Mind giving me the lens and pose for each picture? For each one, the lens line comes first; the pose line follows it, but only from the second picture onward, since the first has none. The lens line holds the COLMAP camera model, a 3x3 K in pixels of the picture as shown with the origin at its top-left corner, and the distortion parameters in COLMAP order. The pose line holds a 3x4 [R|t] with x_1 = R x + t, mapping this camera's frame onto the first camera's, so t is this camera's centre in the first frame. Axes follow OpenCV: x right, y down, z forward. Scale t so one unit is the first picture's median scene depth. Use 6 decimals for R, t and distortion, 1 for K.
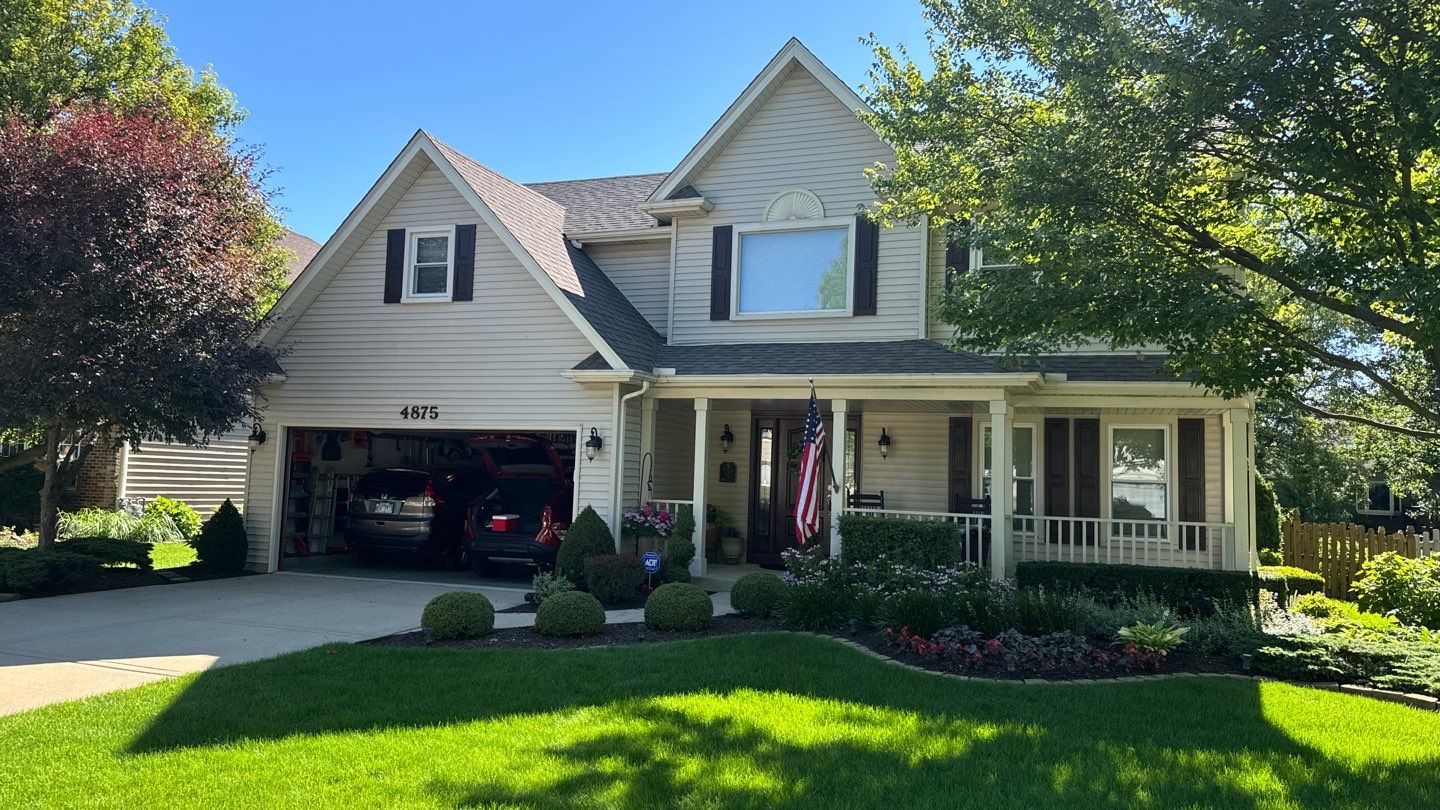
lens RADIAL K [[1034.6, 0, 720.0], [0, 1034.6, 405.0], [0, 0, 1]] dist [-0.004331, -0.010634]
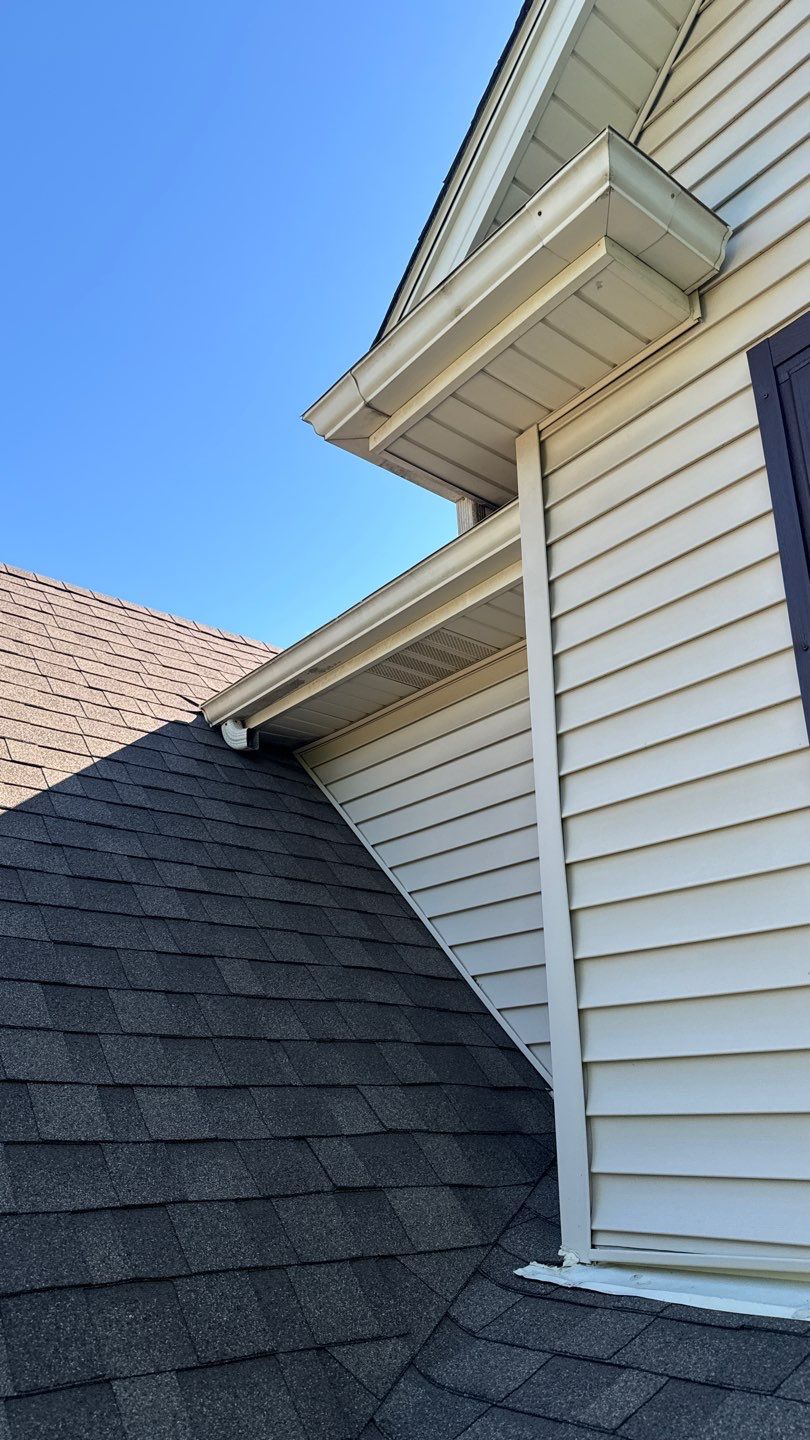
lens RADIAL K [[1034.6, 0, 405.0], [0, 1034.6, 720.0], [0, 0, 1]] dist [-0.004331, -0.010634]
pose [[0.866322, -0.217718, -0.449538, 0.005436], [0.072823, 0.945441, -0.317550, -0.087295], [0.494148, 0.242364, 0.834912, 0.892952]]
